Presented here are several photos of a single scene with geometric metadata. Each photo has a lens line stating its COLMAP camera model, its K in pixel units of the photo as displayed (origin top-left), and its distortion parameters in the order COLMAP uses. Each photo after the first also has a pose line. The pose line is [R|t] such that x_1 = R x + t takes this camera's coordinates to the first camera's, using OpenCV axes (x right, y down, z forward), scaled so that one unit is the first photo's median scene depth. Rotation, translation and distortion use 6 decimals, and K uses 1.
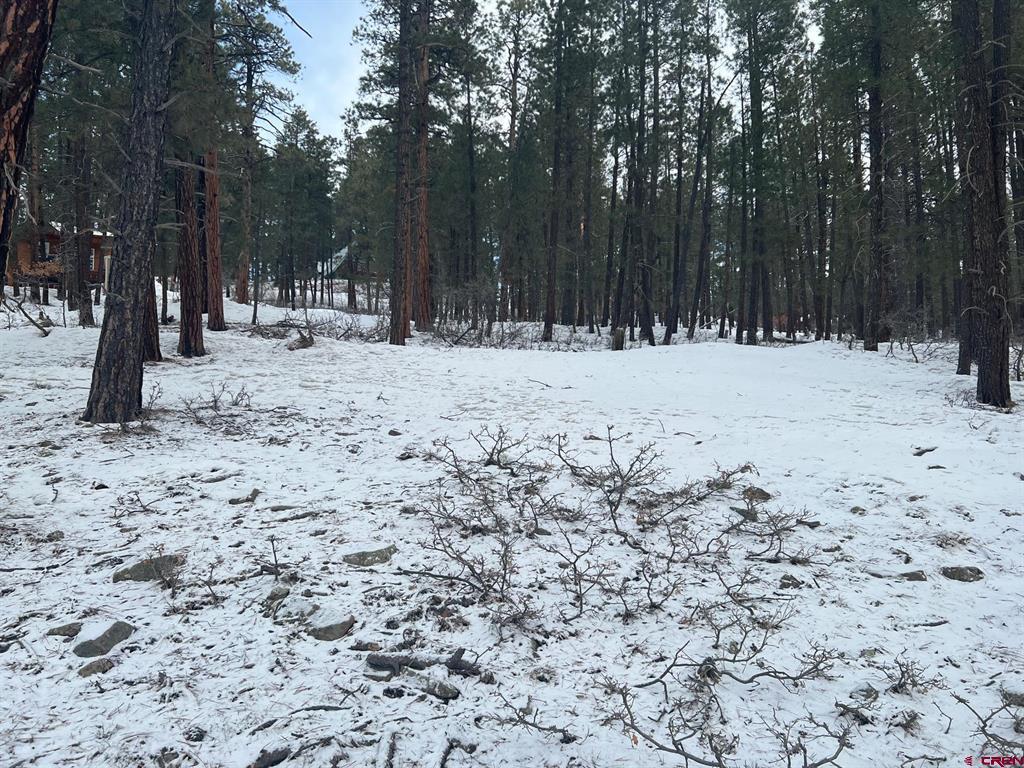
lens RADIAL K [[783.4, 0, 515.3], [0, 783.4, 389.2], [0, 0, 1]] dist [0.072858, -0.075802]
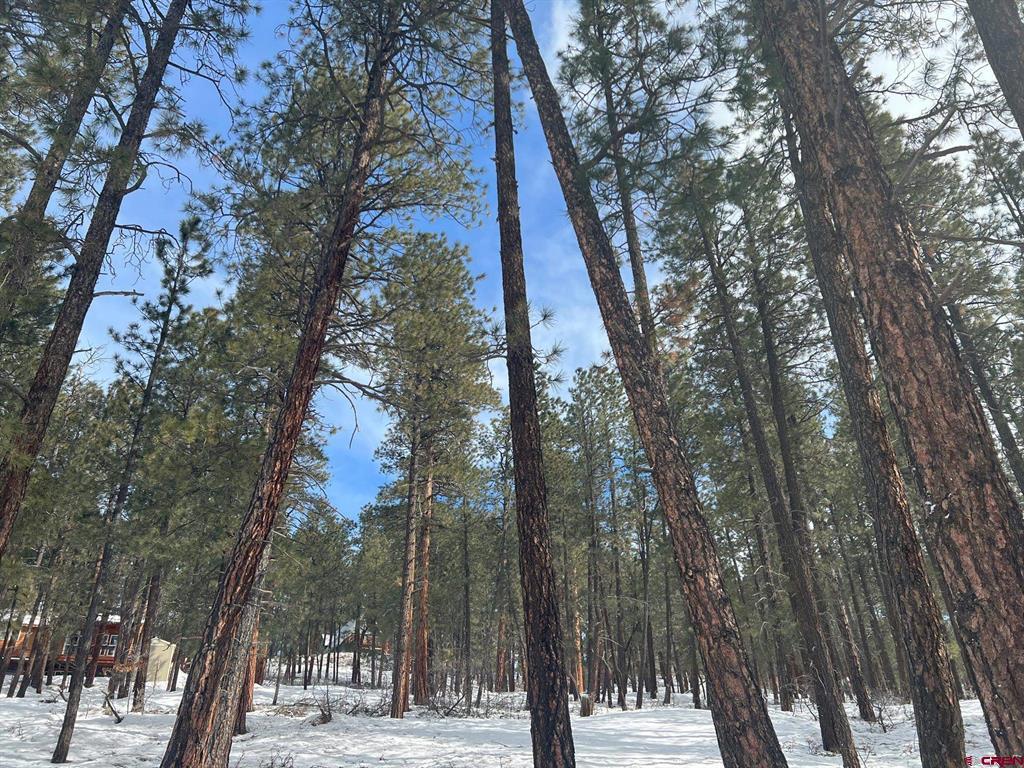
lens RADIAL K [[783.4, 0, 515.3], [0, 783.4, 389.2], [0, 0, 1]] dist [0.072858, -0.075802]
pose [[0.999605, -0.027857, -0.003629, 0.016578], [0.023523, 0.900621, -0.433968, 0.006541], [0.015358, 0.433712, 0.900921, -0.103823]]
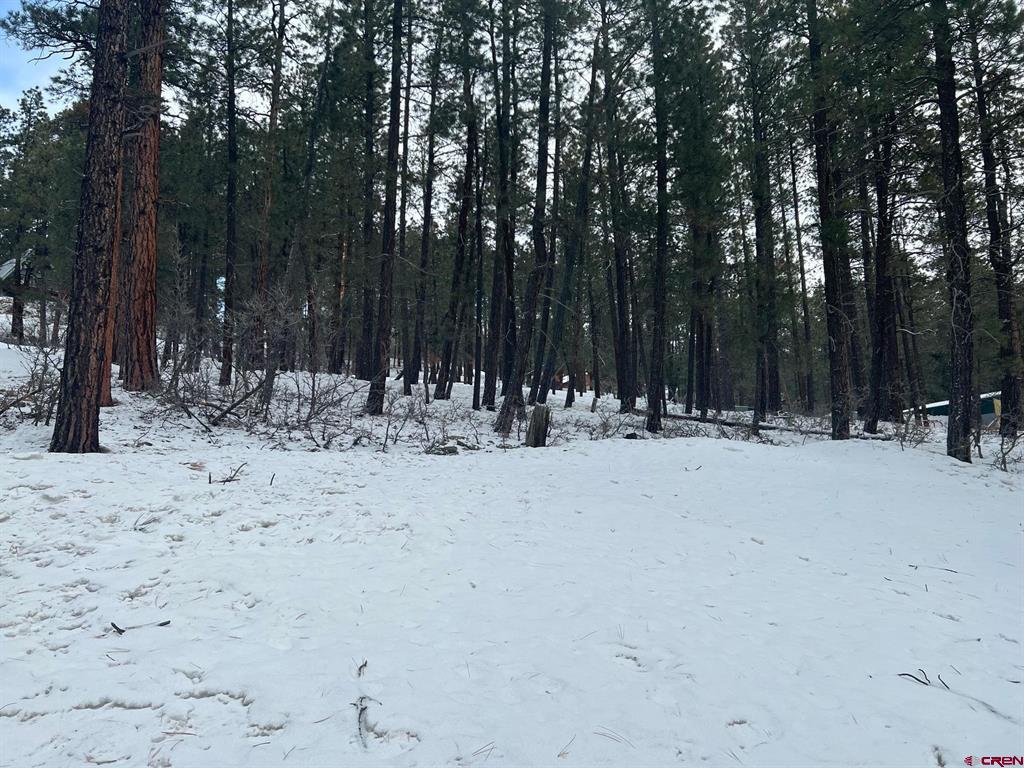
lens RADIAL K [[771.5, 0, 506.3], [0, 771.5, 384.0], [0, 0, 1]] dist [0.068394, -0.084665]
pose [[0.940140, 0.039625, 0.338478, -0.027556], [-0.018306, 0.997655, -0.065948, -0.021318], [-0.340298, 0.055805, 0.938660, 0.188839]]
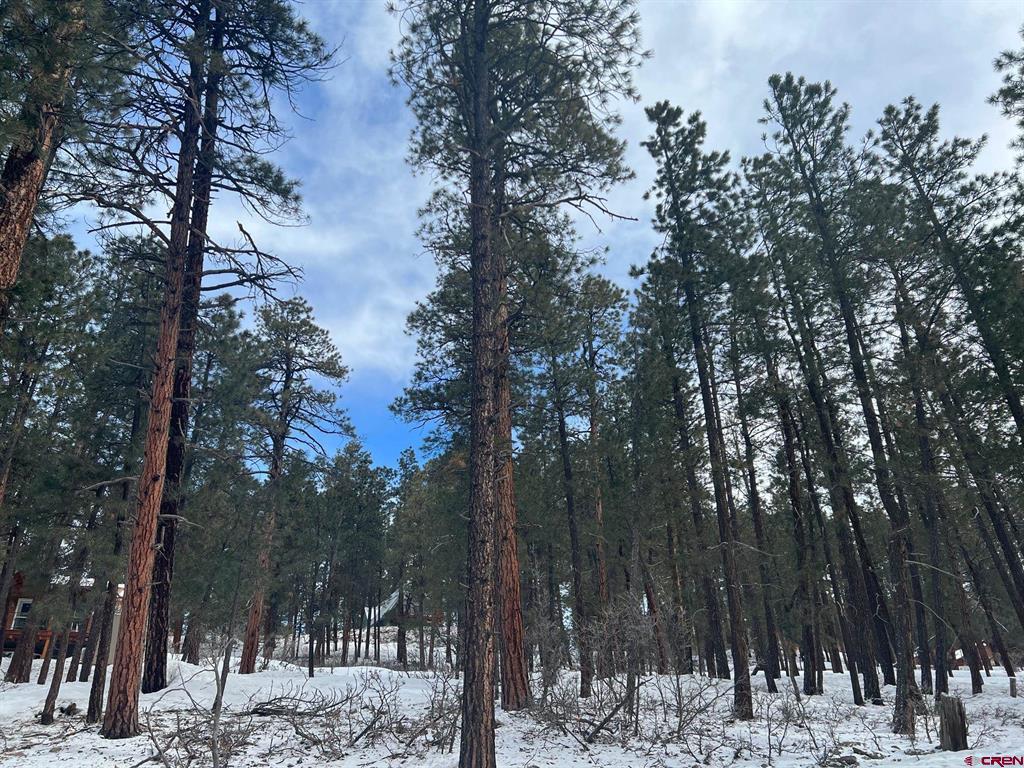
lens RADIAL K [[762.3, 0, 510.0], [0, 762.3, 388.4], [0, 0, 1]] dist [0.065635, -0.076774]
pose [[0.995997, -0.067815, -0.058234, -0.032354], [0.037118, 0.906433, -0.420715, -0.022447], [0.081316, 0.416870, 0.905322, 0.183964]]
